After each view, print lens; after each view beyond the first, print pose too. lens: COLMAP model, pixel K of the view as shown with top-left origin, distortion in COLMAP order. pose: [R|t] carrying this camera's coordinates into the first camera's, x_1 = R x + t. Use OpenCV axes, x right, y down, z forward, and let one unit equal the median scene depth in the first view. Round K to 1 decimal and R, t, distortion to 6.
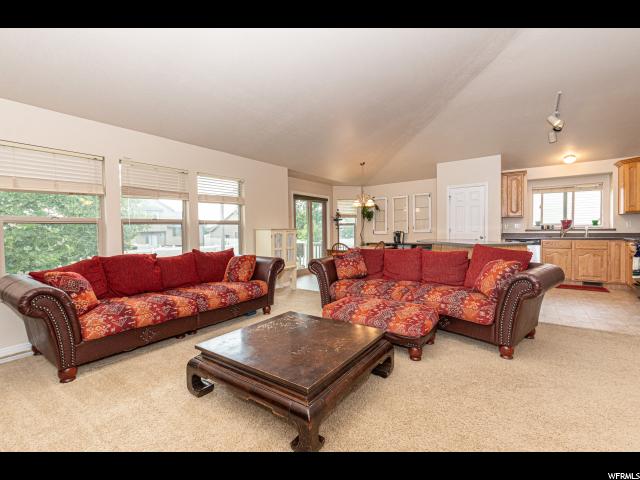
lens RADIAL K [[290.0, 0, 313.4], [0, 290.0, 235.2], [0, 0, 1]] dist [-0.002578, -0.000580]
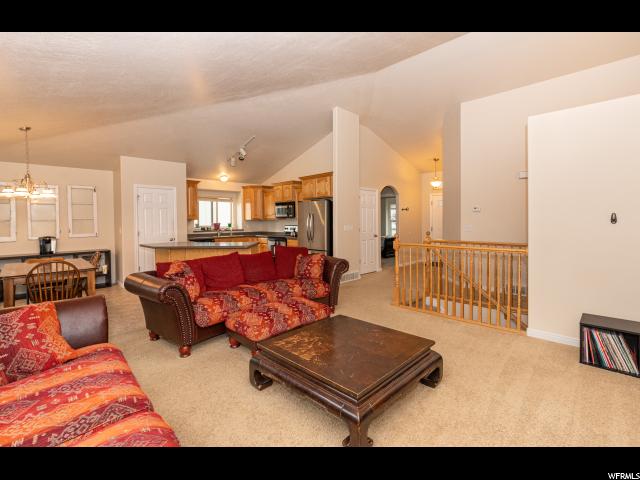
lens RADIAL K [[301.0, 0, 321.9], [0, 301.0, 226.8], [0, 0, 1]] dist [0.000583, -0.000045]
pose [[0.155417, -0.006462, 0.987828, -0.406200], [0.028683, 0.999587, 0.002027, -0.025625], [-0.987432, 0.028019, 0.155538, 0.325068]]
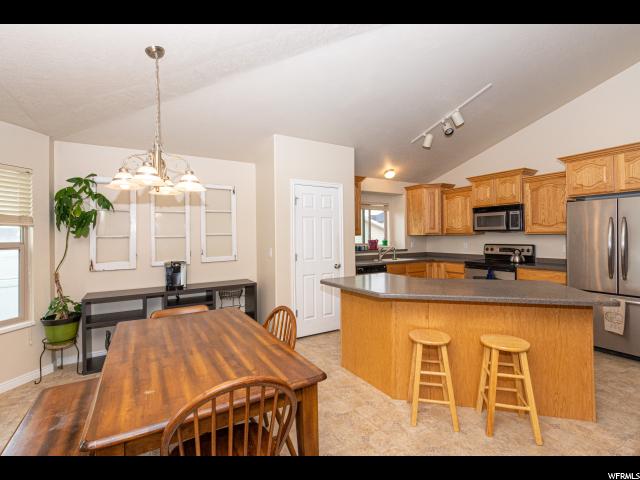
lens RADIAL K [[290.0, 0, 313.4], [0, 290.0, 235.2], [0, 0, 1]] dist [-0.002578, -0.000580]
pose [[0.395474, 0.013861, 0.918372, -0.040315], [0.024325, 0.999377, -0.025558, -0.049601], [-0.918155, 0.032447, 0.394891, 0.829678]]
